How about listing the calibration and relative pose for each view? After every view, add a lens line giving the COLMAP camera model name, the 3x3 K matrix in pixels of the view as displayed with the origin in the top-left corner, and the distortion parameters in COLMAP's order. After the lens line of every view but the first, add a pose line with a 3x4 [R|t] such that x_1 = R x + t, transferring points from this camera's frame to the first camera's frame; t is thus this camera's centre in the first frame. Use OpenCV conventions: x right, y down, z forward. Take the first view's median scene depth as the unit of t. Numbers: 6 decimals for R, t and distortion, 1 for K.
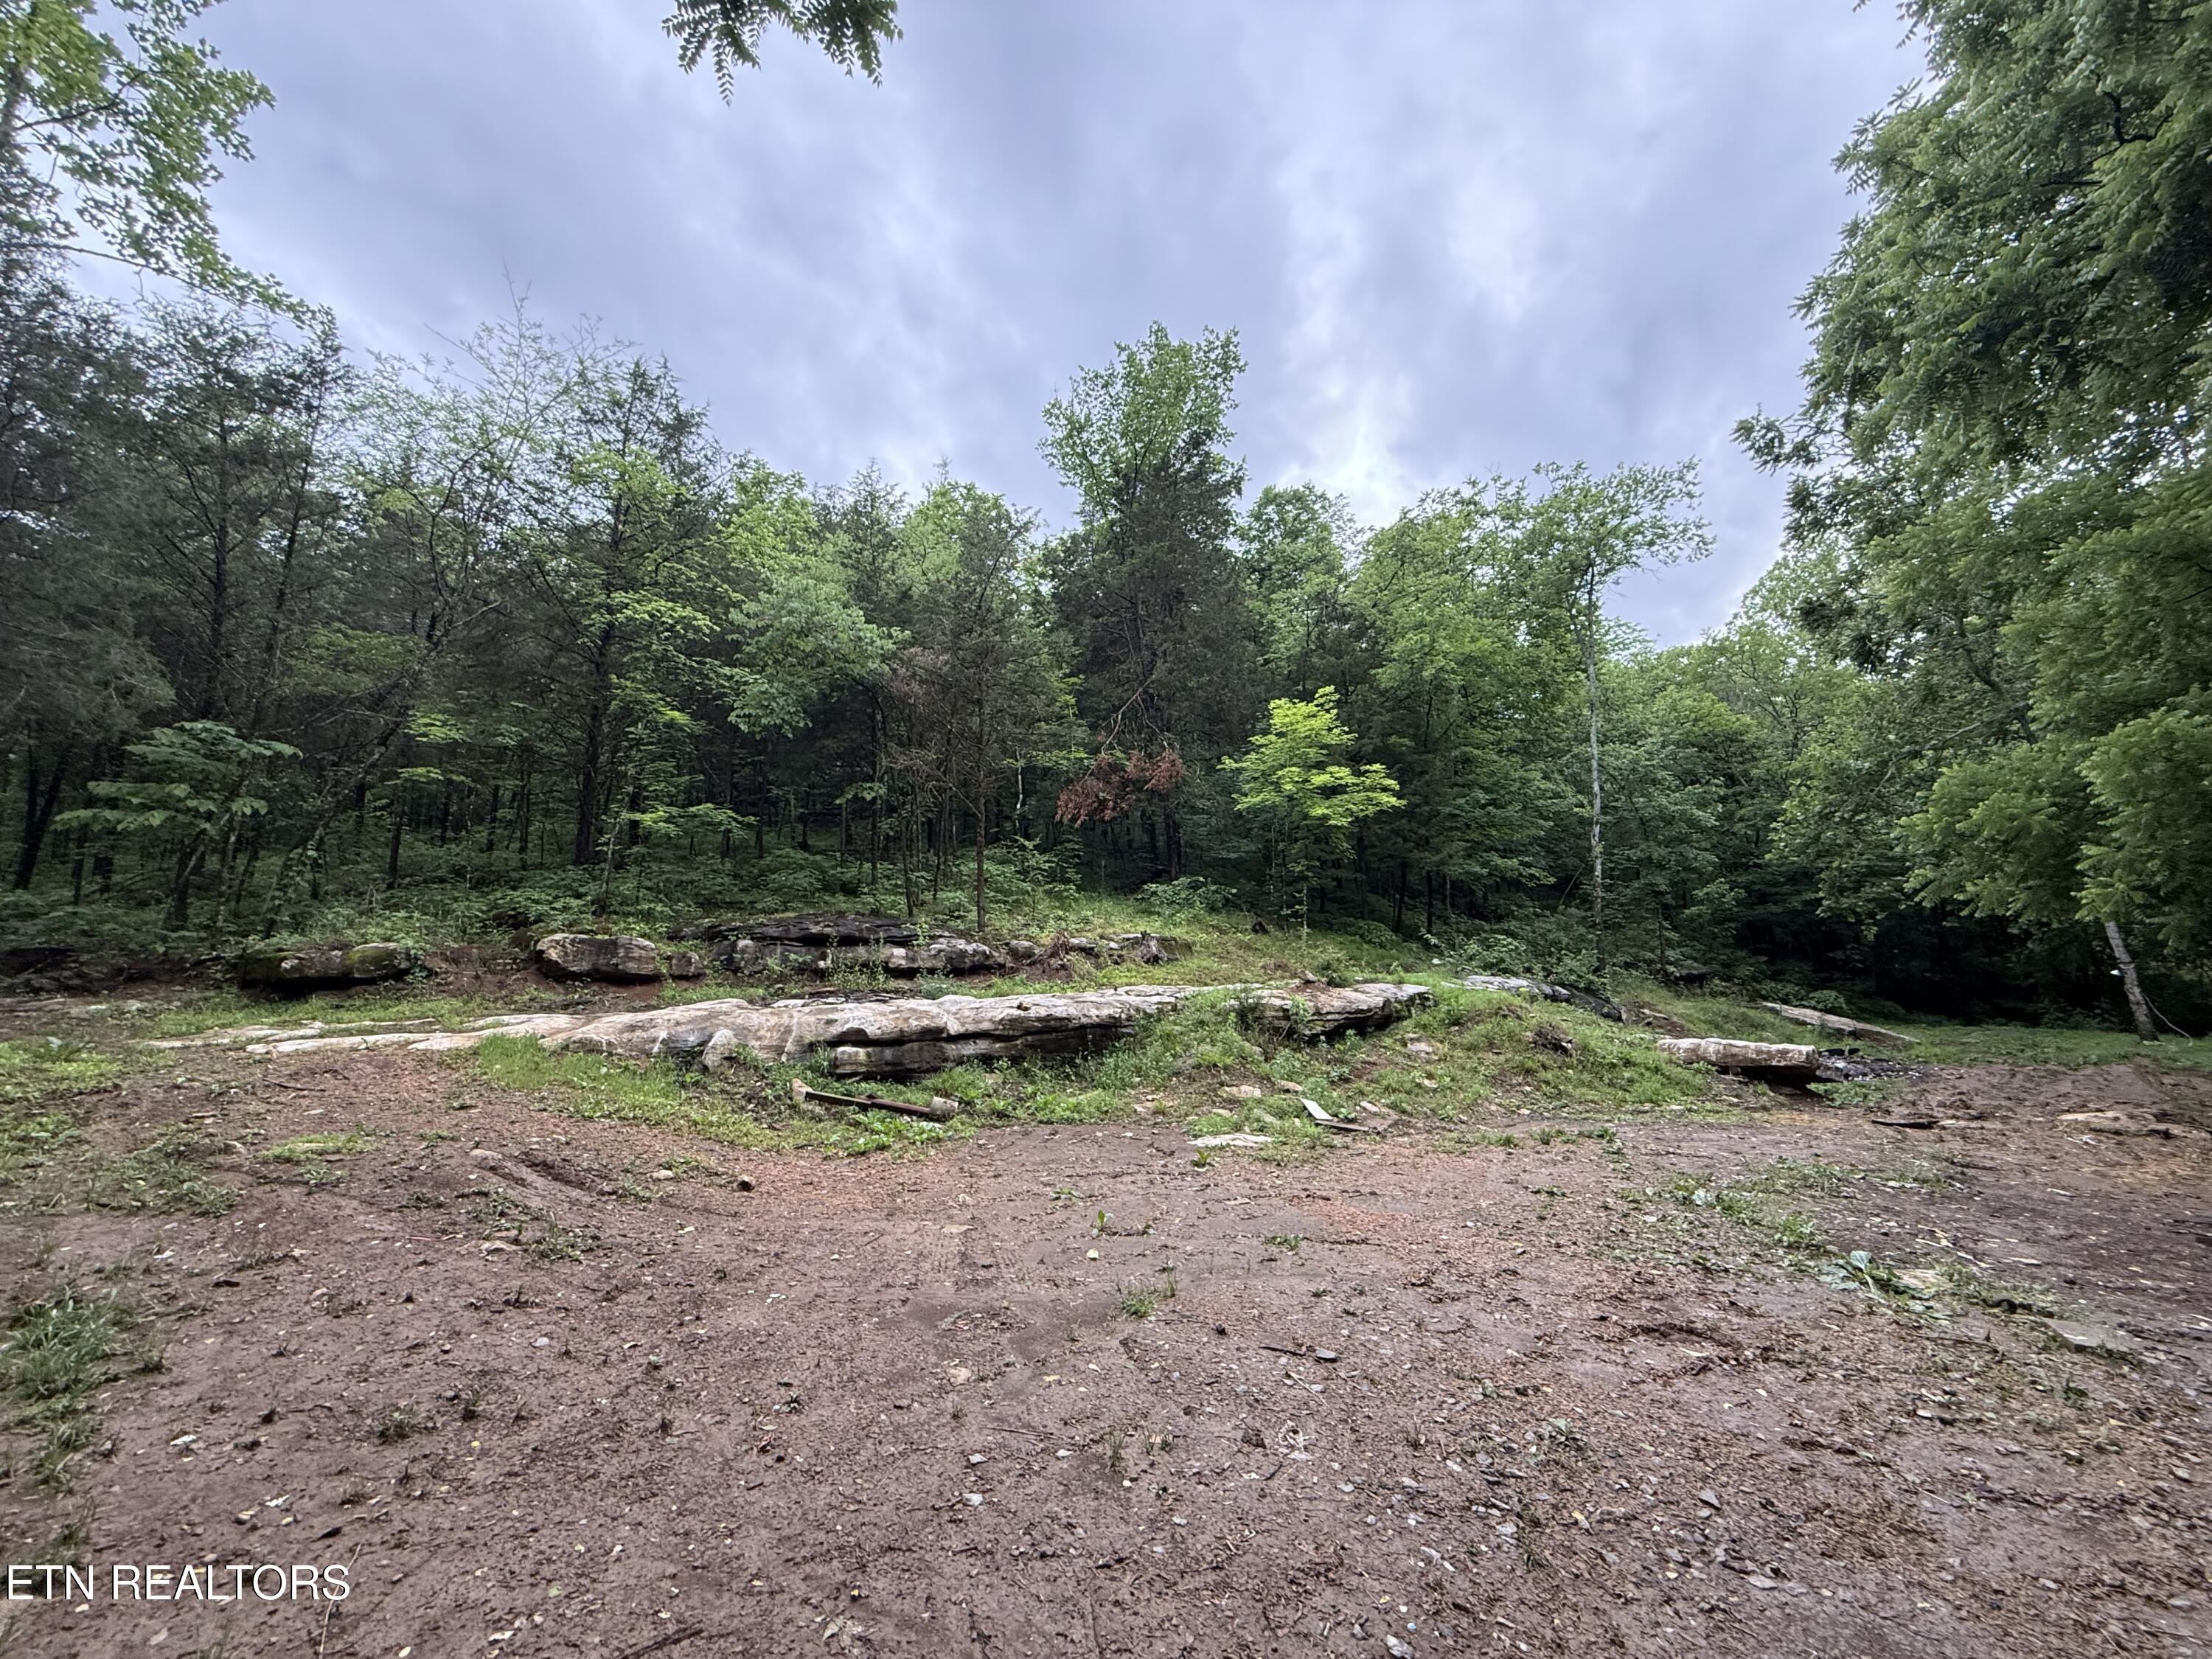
lens RADIAL K [[882.3, 0, 1101.3], [0, 882.3, 830.5], [0, 0, 1]] dist [0.000284, 0.000192]
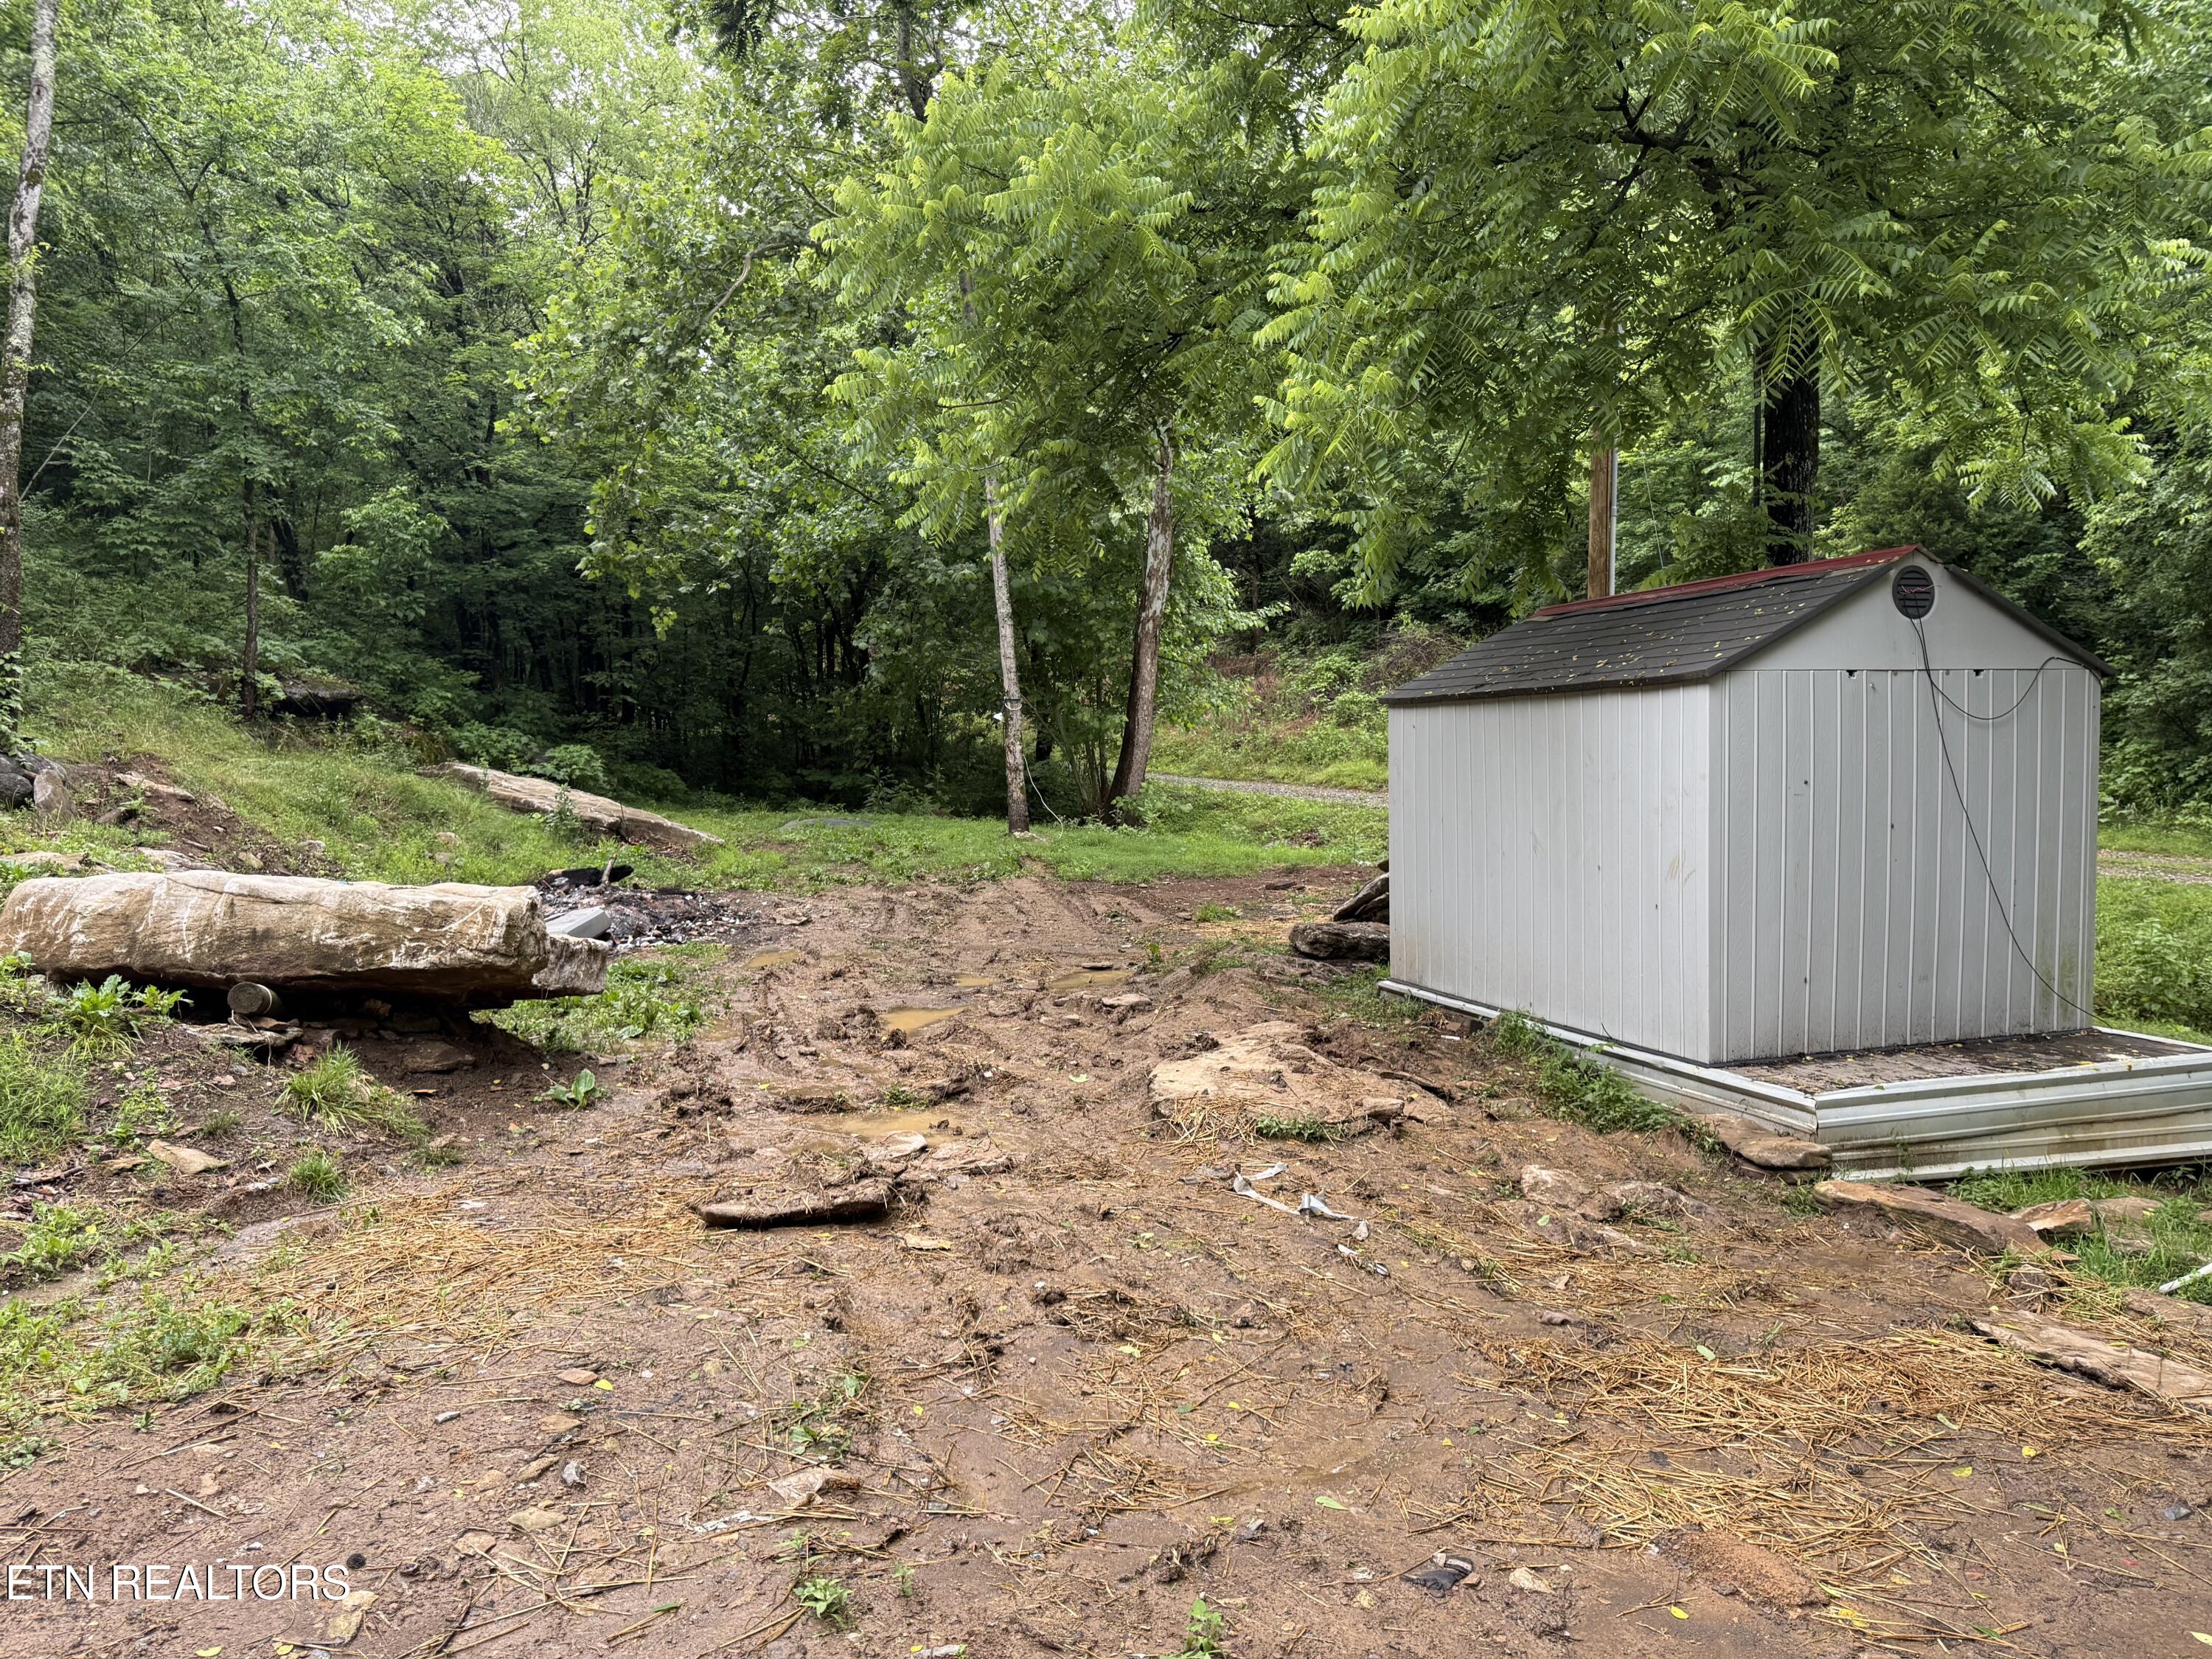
lens RADIAL K [[1551.5, 0, 1087.2], [0, 1551.5, 858.0], [0, 0, 1]] dist [0.059560, -0.069228]
pose [[0.539798, -0.038564, 0.840911, 0.463773], [-0.164717, 0.974801, 0.150439, 0.126369], [-0.825522, -0.219719, 0.519844, 0.572568]]
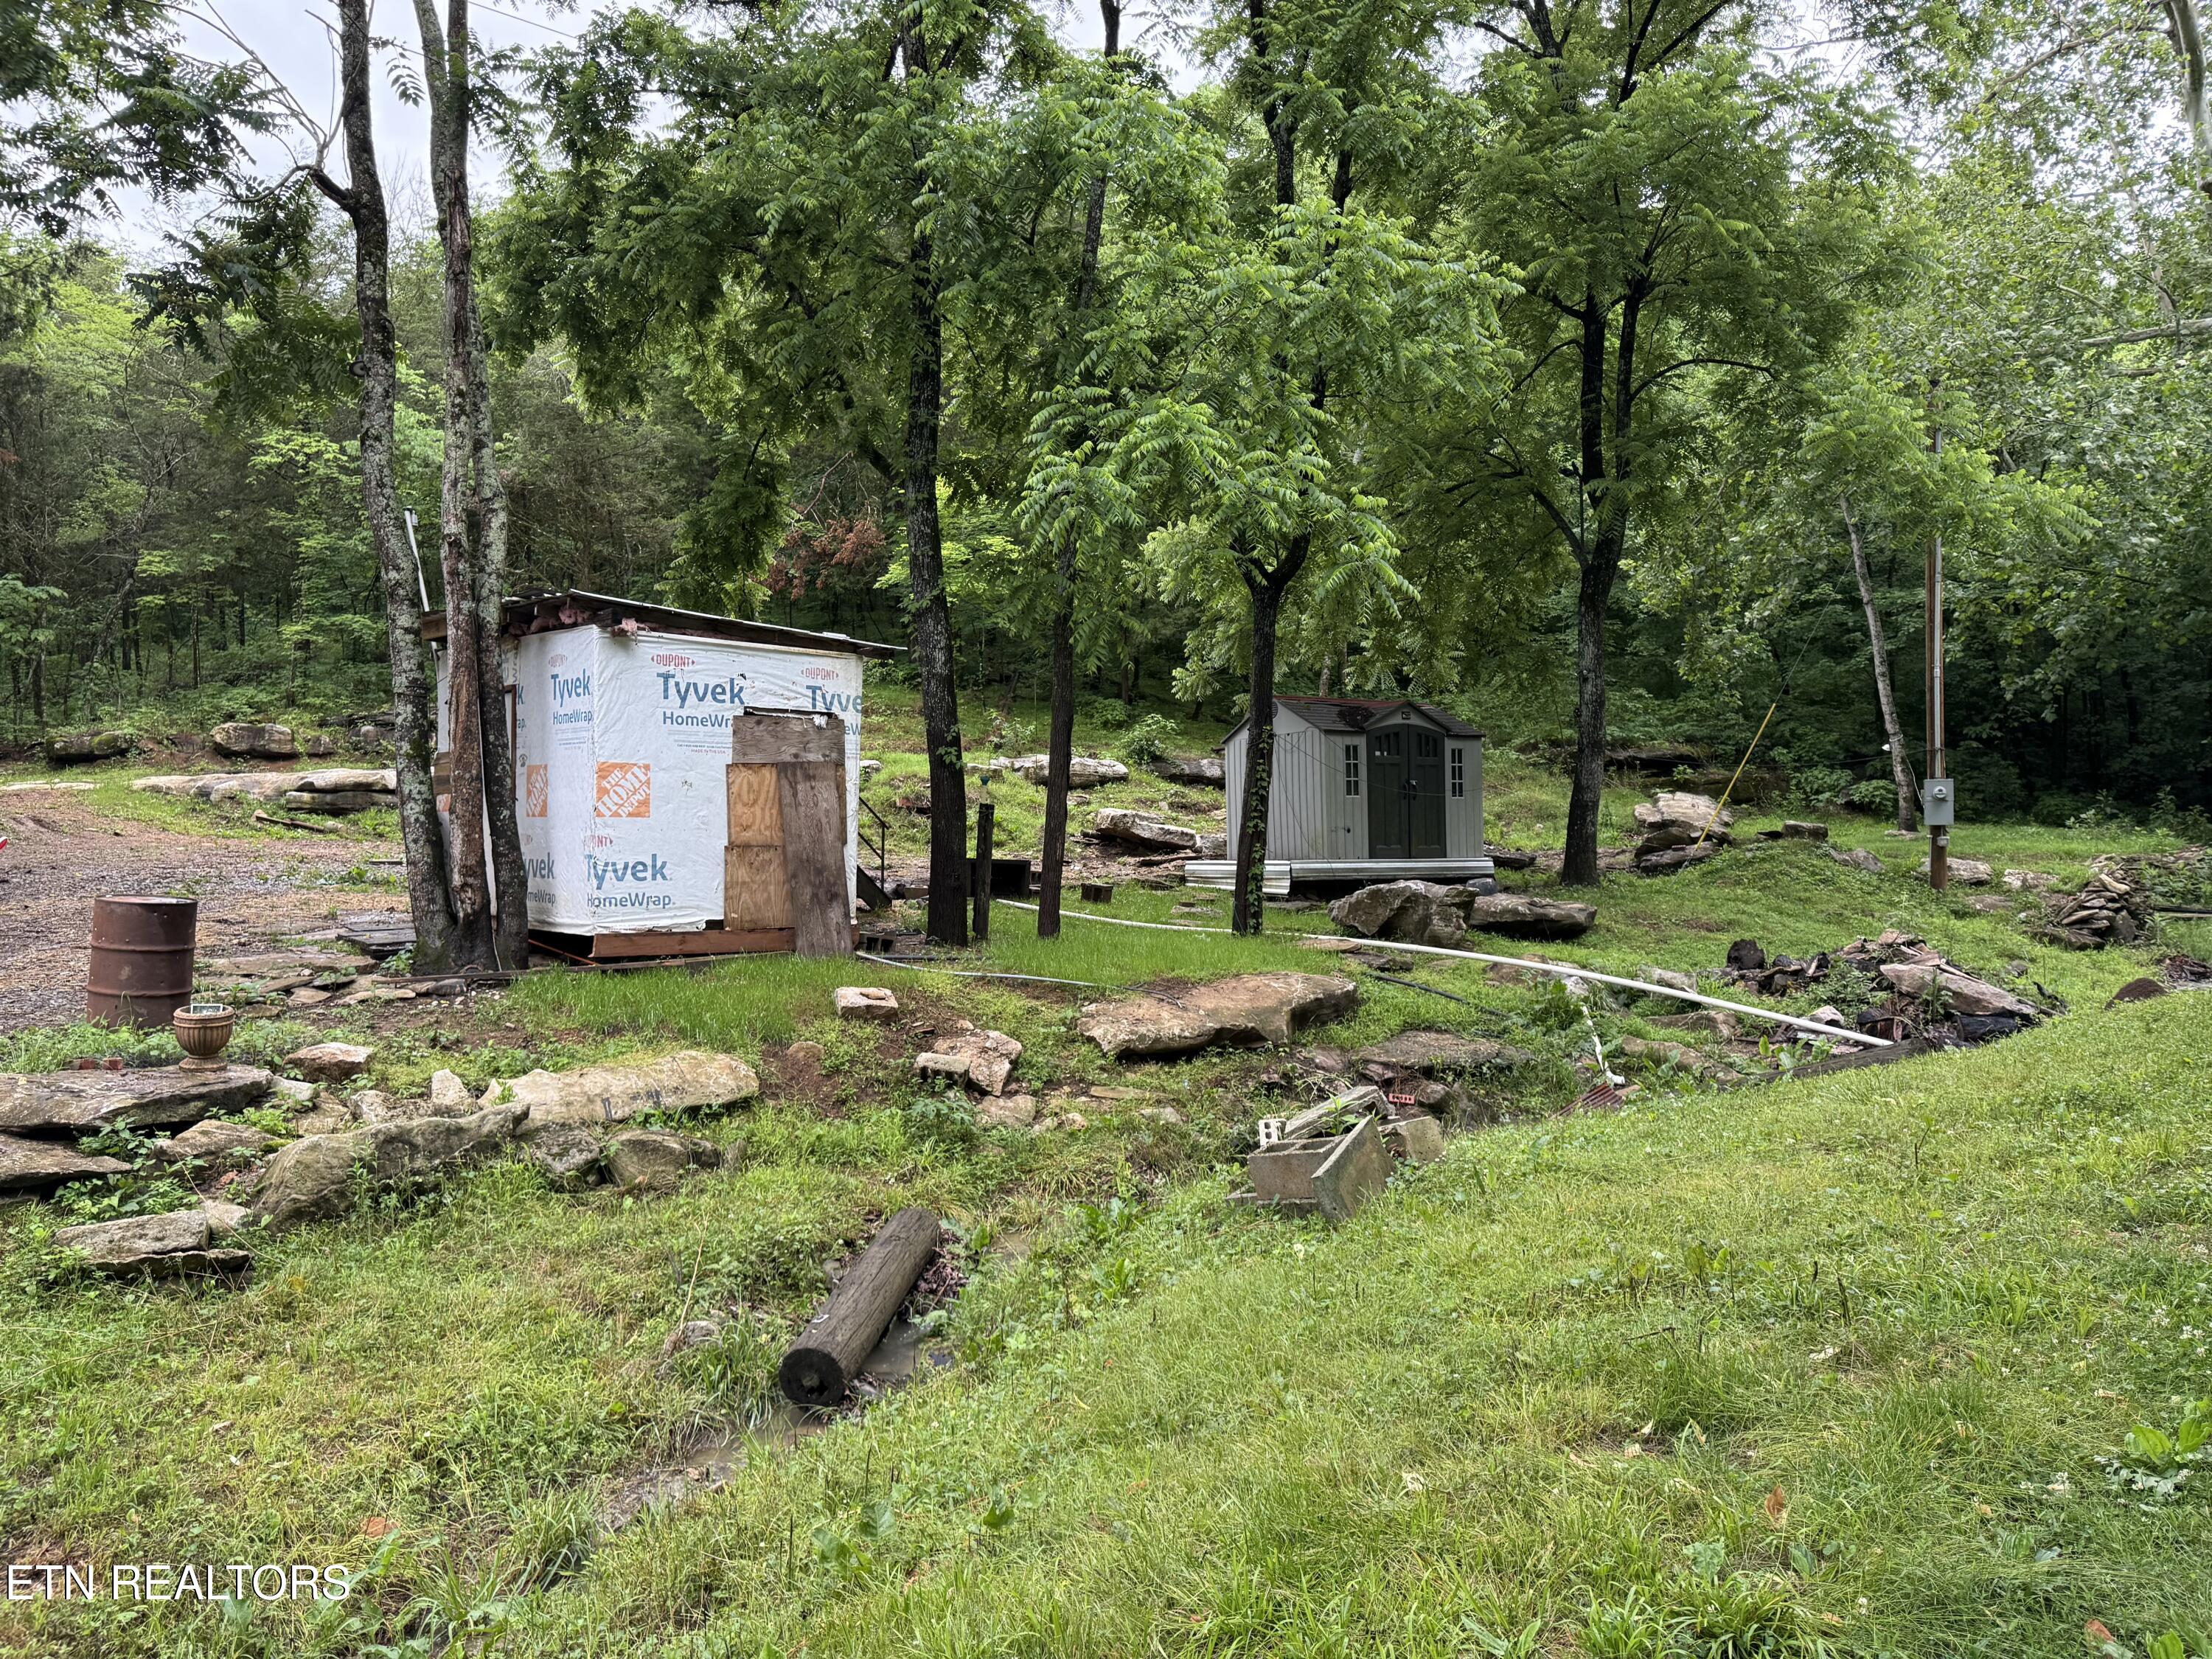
lens RADIAL K [[1551.5, 0, 1108.6], [0, 1551.5, 834.4], [0, 0, 1]] dist [0.059560, -0.069228]
pose [[0.943933, 0.008811, -0.330020, 1.310461], [0.054011, 0.982054, 0.180702, -0.068717], [0.325689, -0.188395, 0.926517, -0.735191]]
